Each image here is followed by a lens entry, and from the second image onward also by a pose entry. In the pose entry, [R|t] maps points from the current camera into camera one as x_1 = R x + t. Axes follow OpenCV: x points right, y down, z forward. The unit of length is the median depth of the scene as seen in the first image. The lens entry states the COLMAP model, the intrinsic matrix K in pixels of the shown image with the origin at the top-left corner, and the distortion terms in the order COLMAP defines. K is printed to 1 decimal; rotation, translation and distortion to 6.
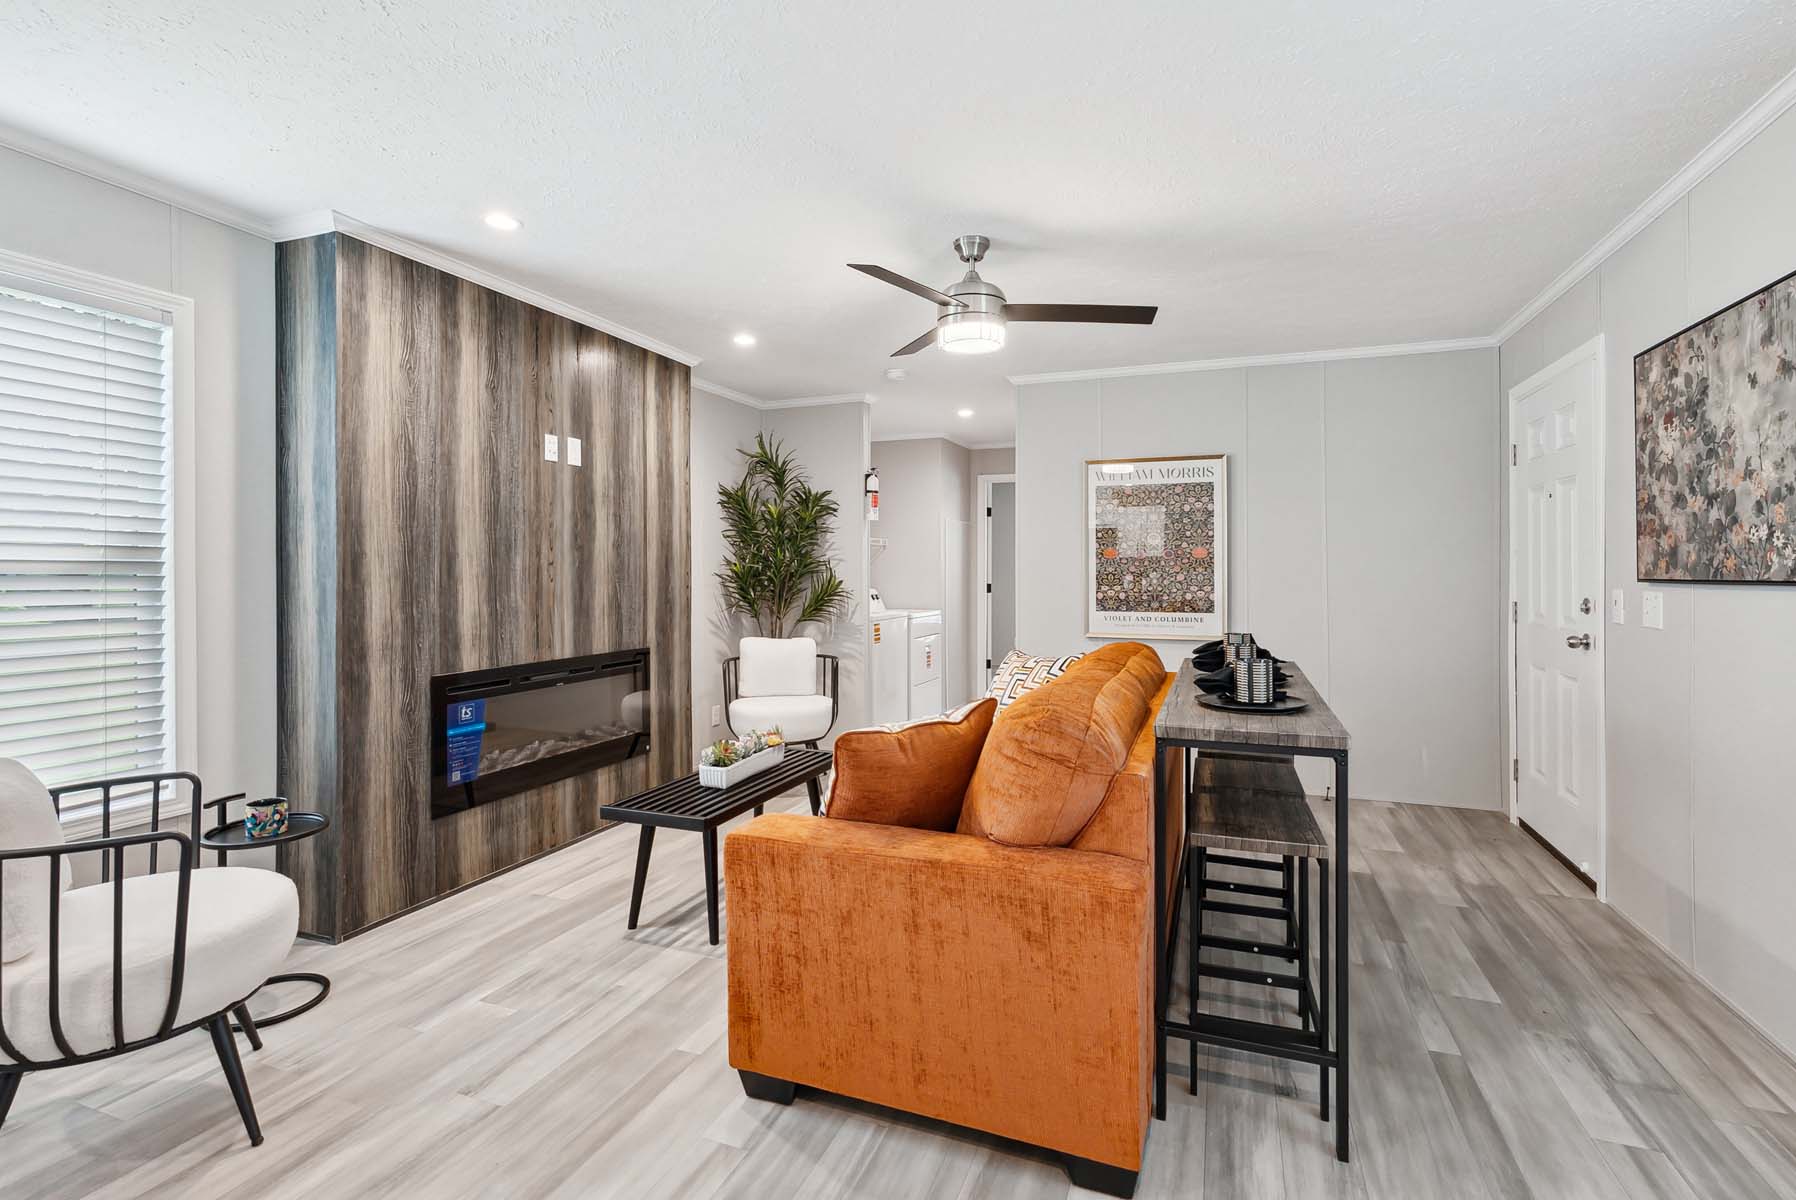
lens RADIAL K [[850.1, 0, 888.2], [0, 850.1, 568.5], [0, 0, 1]] dist [-0.008180, 0.003386]
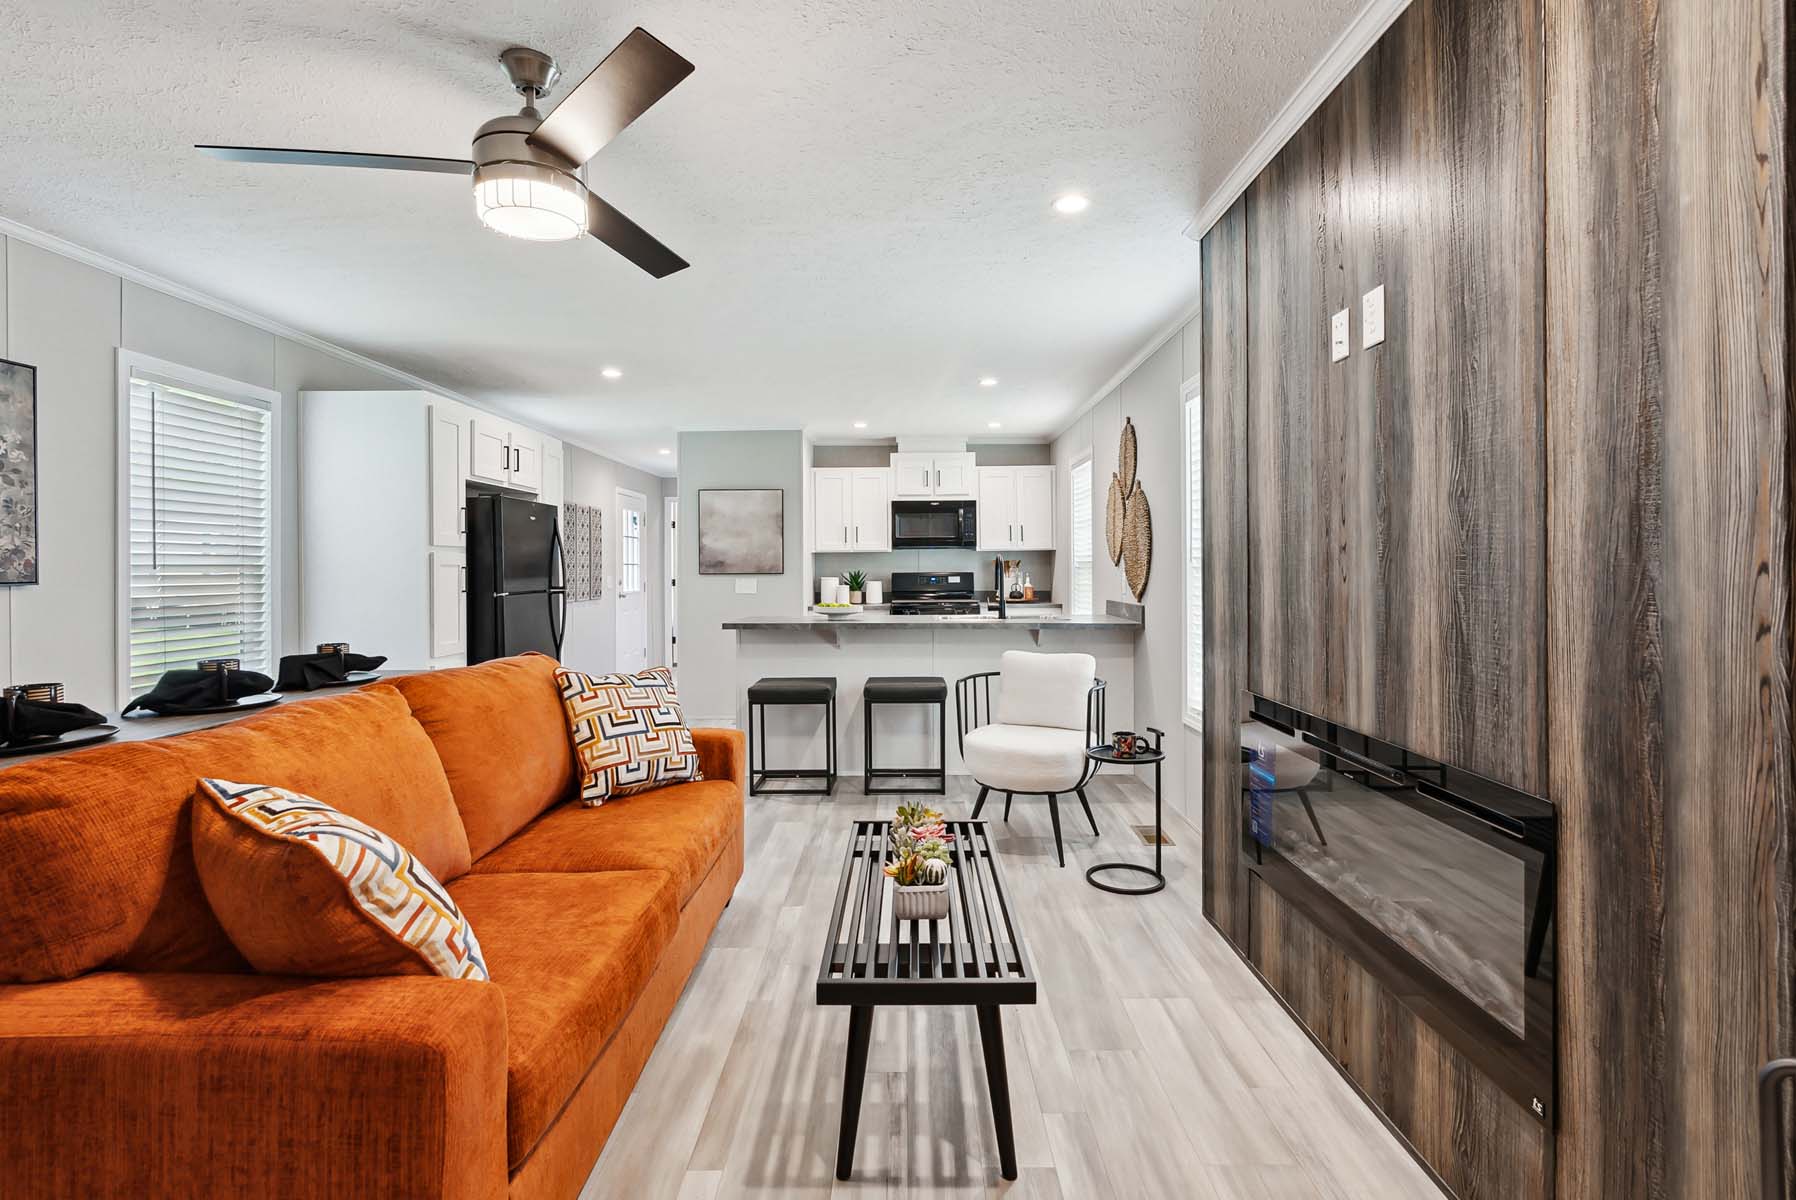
lens RADIAL K [[850.1, 0, 906.4], [0, 850.1, 570.6], [0, 0, 1]] dist [-0.008180, 0.003386]
pose [[-0.928046, 0.010824, -0.372308, 0.076643], [0.011627, 0.999932, 0.000088, 0.006090], [0.372283, -0.004247, -0.928109, 1.636304]]
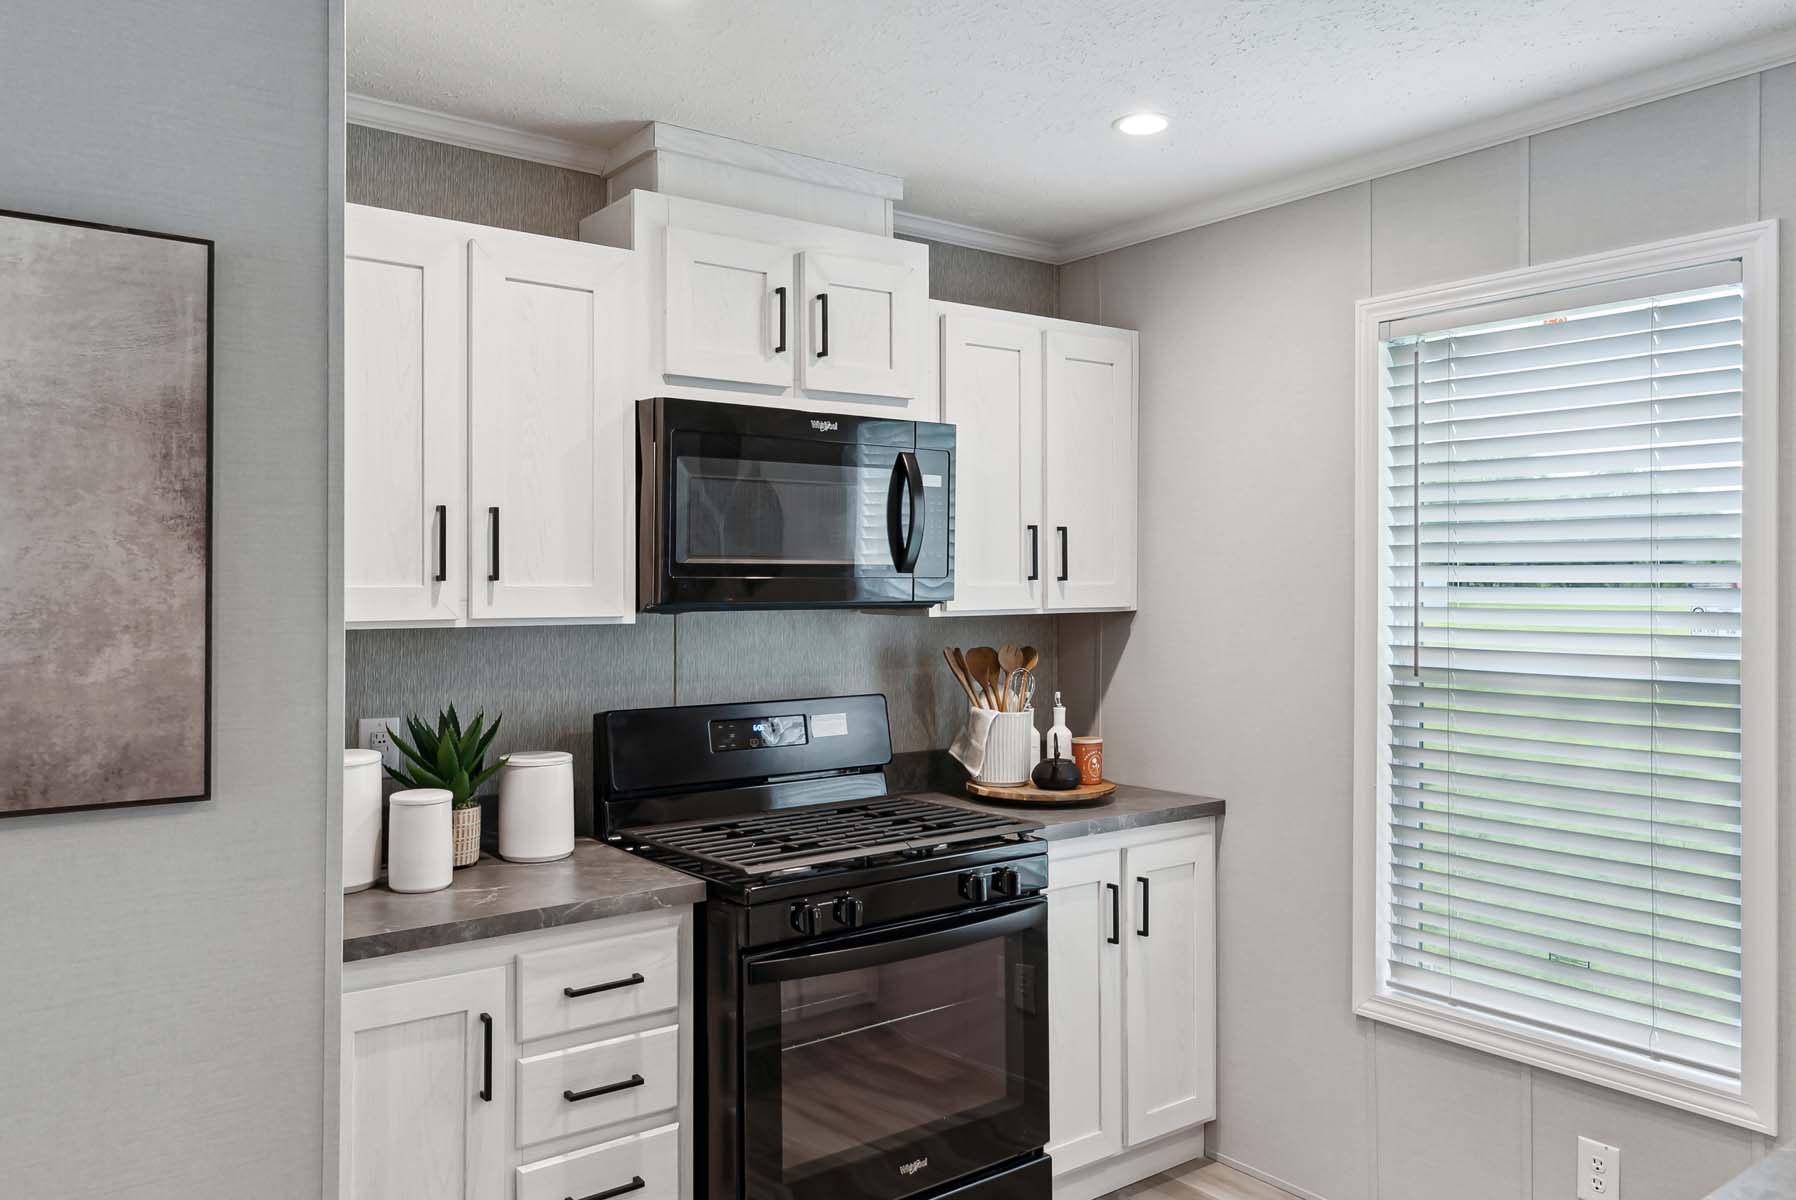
lens RADIAL K [[1311.0, 0, 898.8], [0, 1311.0, 594.9], [0, 0, 1]] dist [0.003450, 0.003556]
pose [[-0.517809, 0.010284, -0.855434, -0.146700], [0.006362, 0.999946, 0.008170, -0.071661], [0.855472, -0.001212, -0.517847, -0.026904]]
